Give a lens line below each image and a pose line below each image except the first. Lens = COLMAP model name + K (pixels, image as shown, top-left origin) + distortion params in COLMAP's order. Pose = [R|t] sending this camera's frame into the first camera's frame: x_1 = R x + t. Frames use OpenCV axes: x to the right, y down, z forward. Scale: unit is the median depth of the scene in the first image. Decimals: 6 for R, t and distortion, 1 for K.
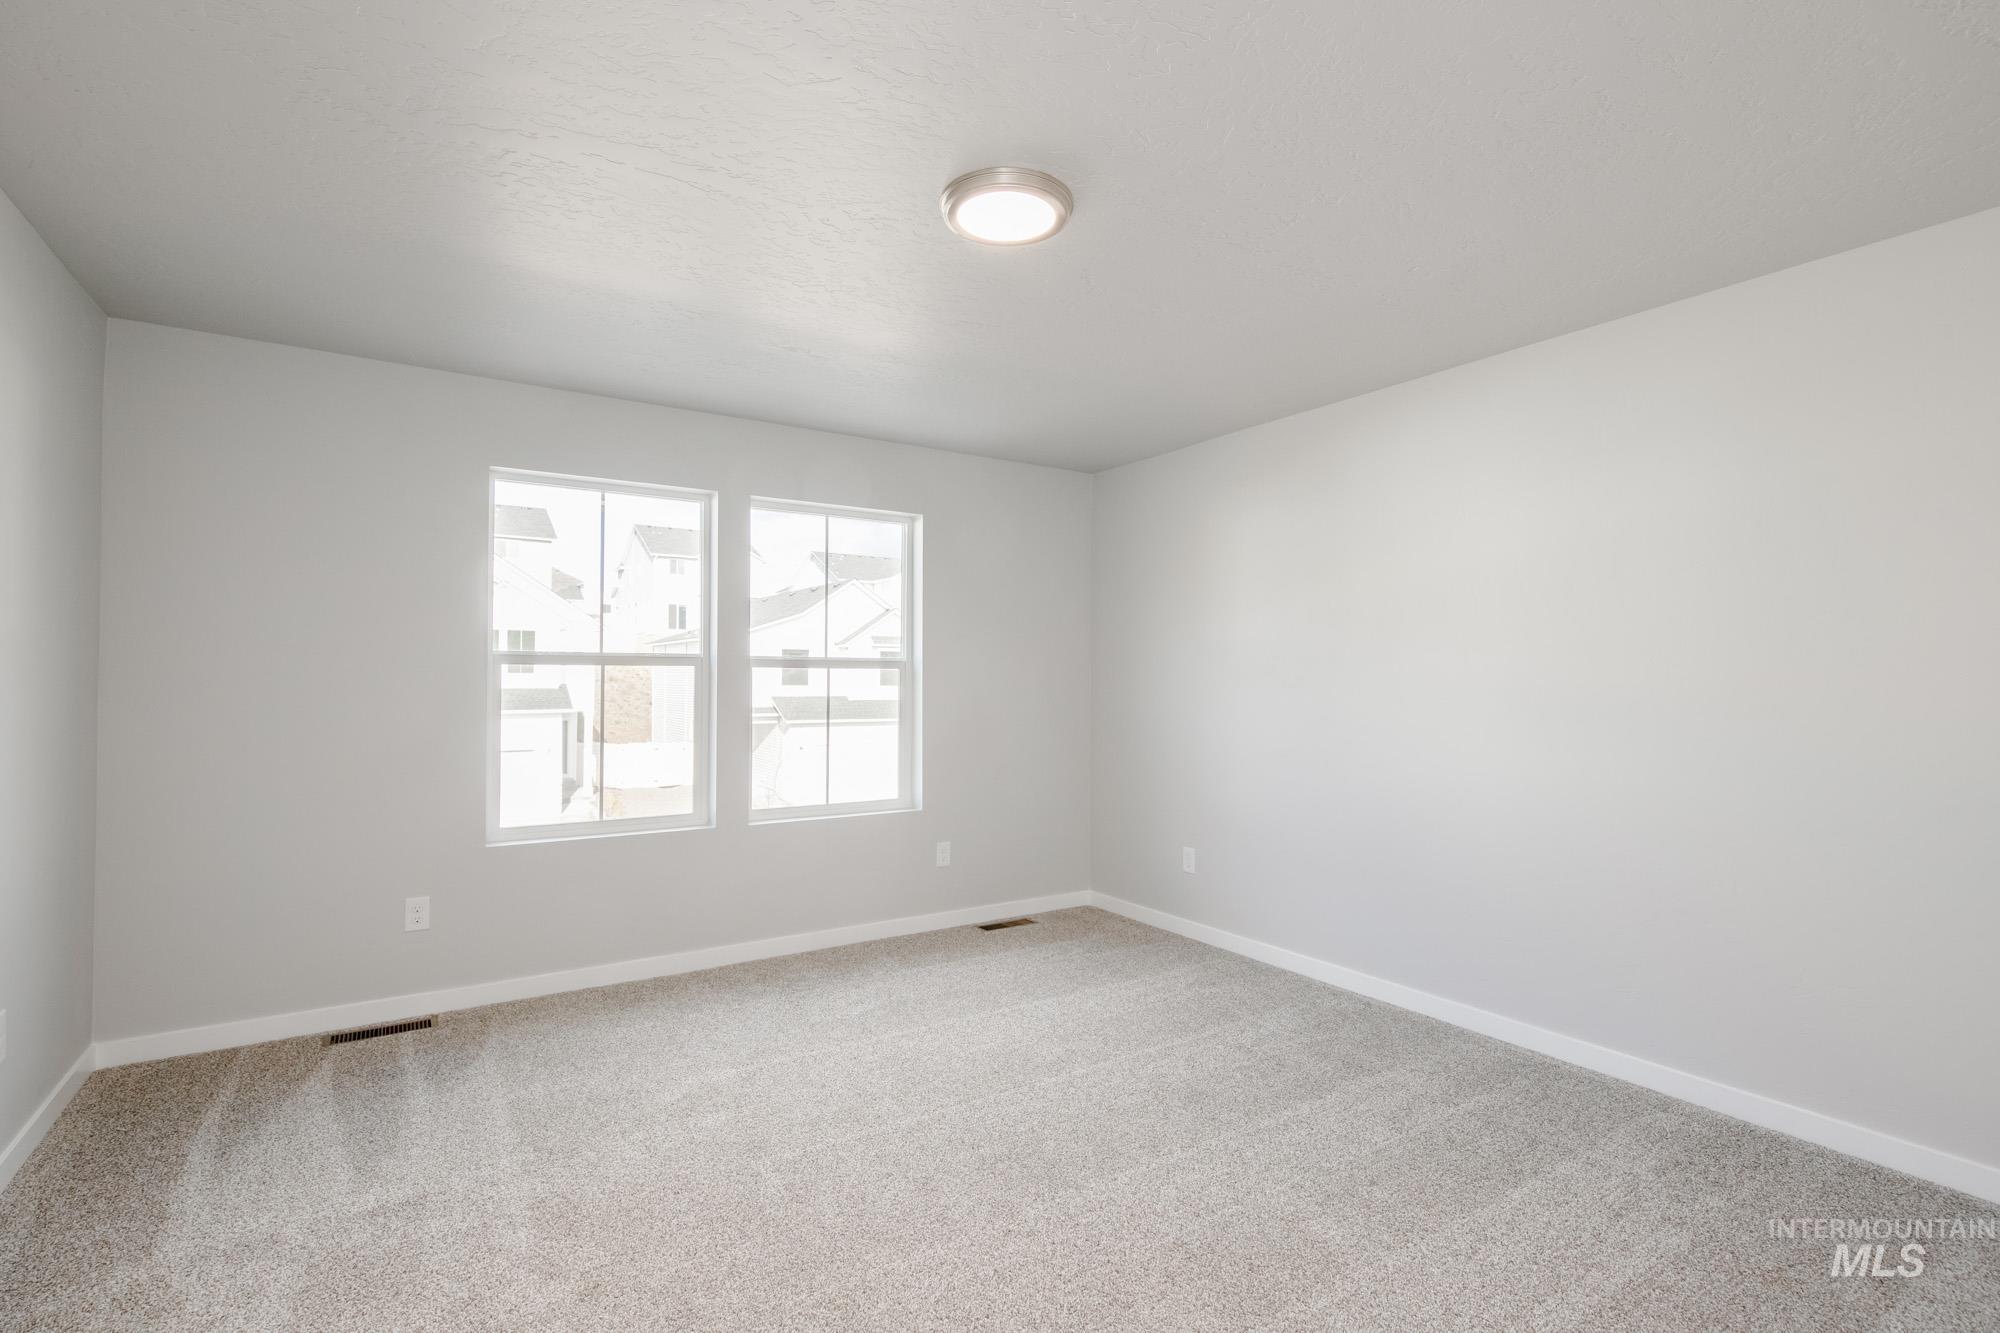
lens RADIAL K [[918.6, 0, 994.1], [0, 918.6, 675.1], [0, 0, 1]] dist [0.016445, -0.010502]
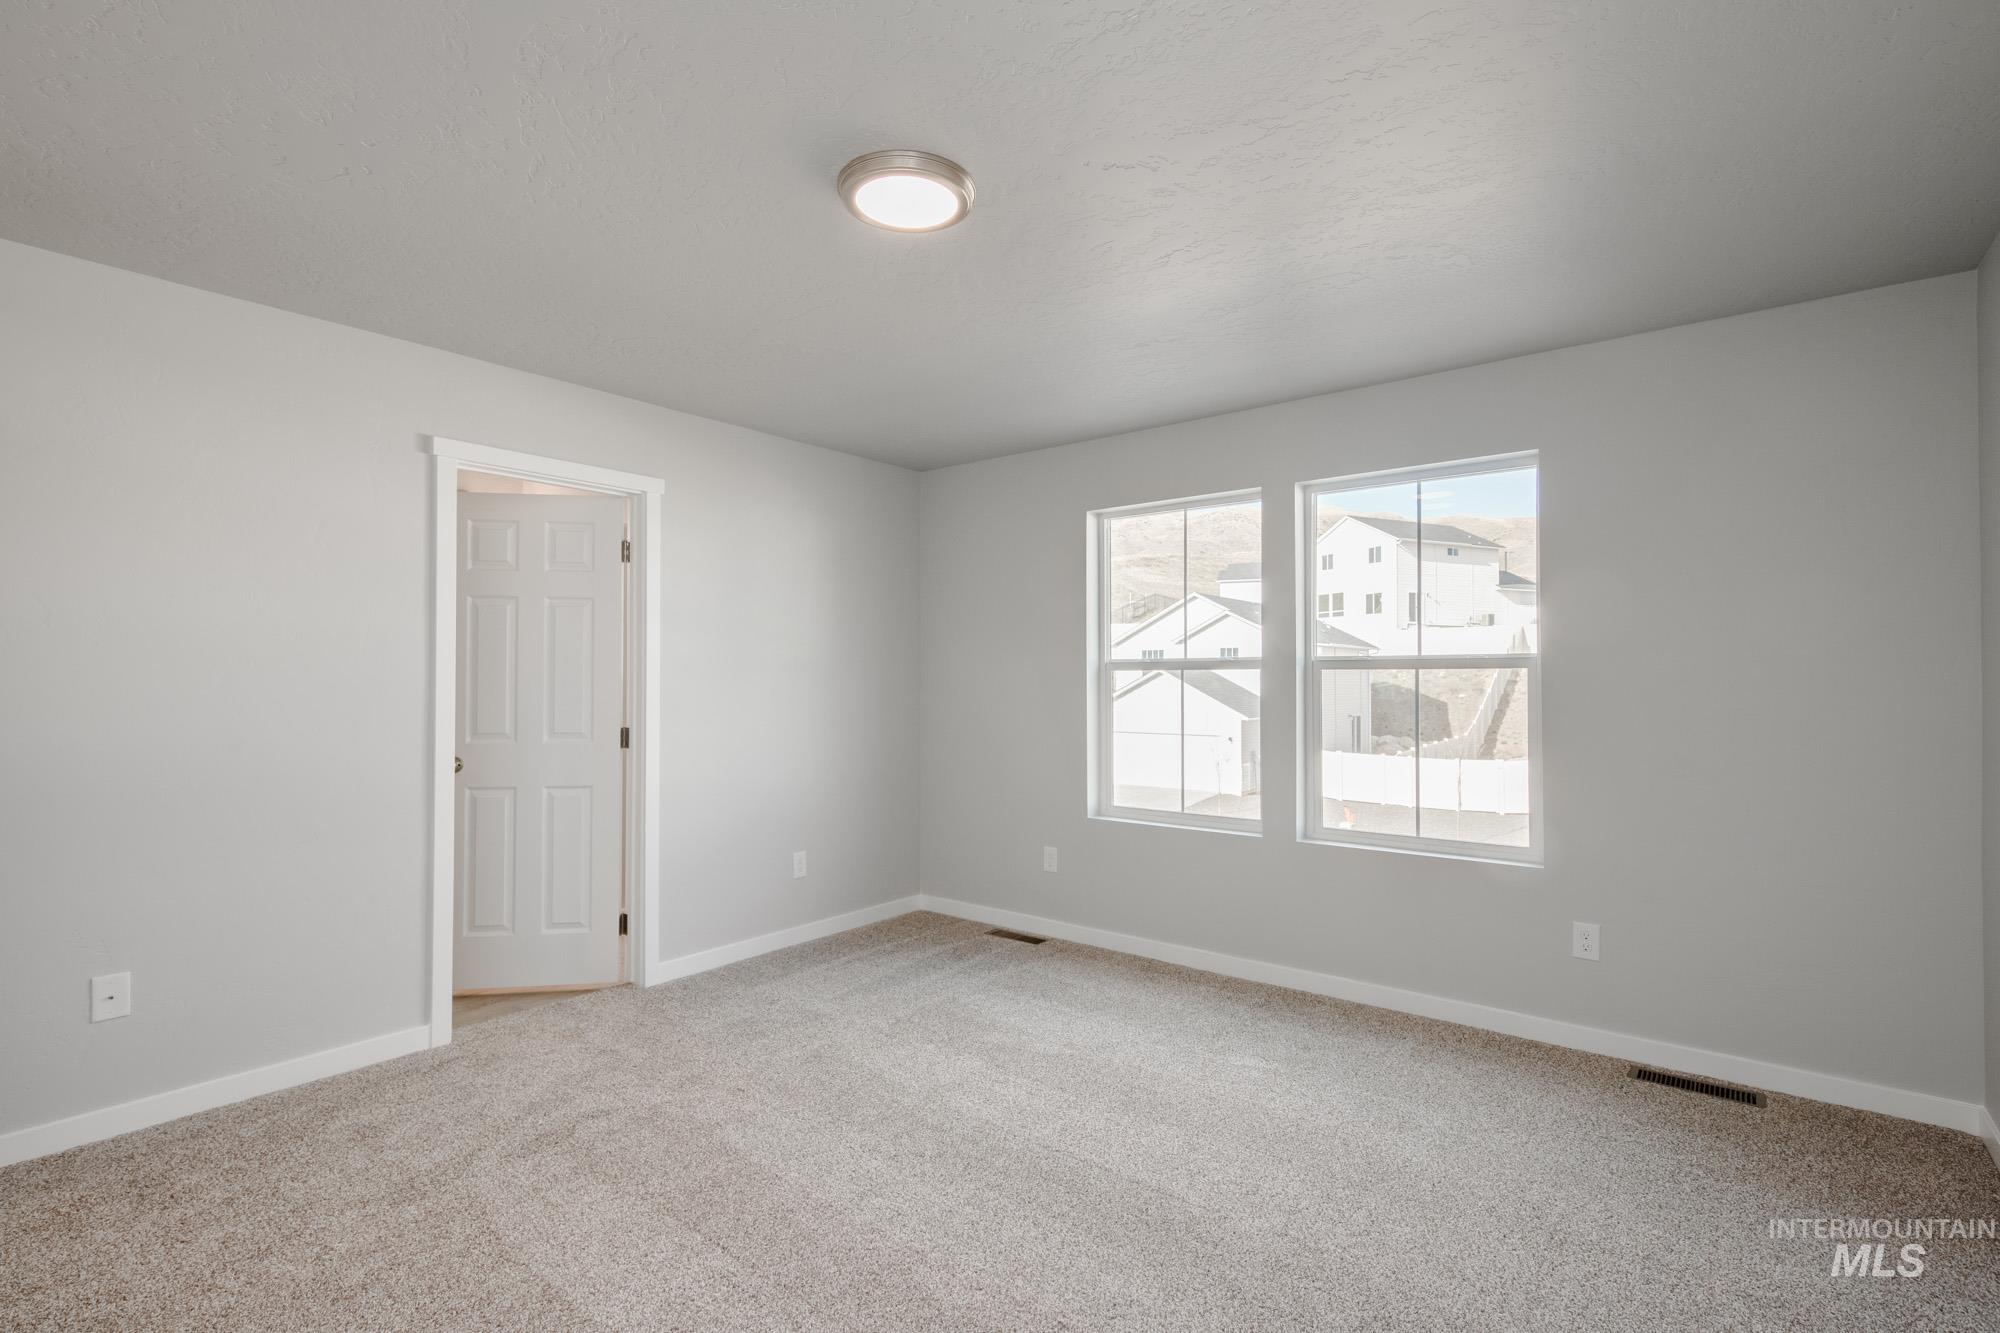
lens RADIAL K [[918.6, 0, 994.1], [0, 918.6, 675.1], [0, 0, 1]] dist [0.016445, -0.010502]
pose [[0.322412, -0.011060, -0.946535, 0.562274], [0.003993, 0.999939, -0.010324, 0.006211], [0.946591, -0.000451, 0.322436, 0.461429]]
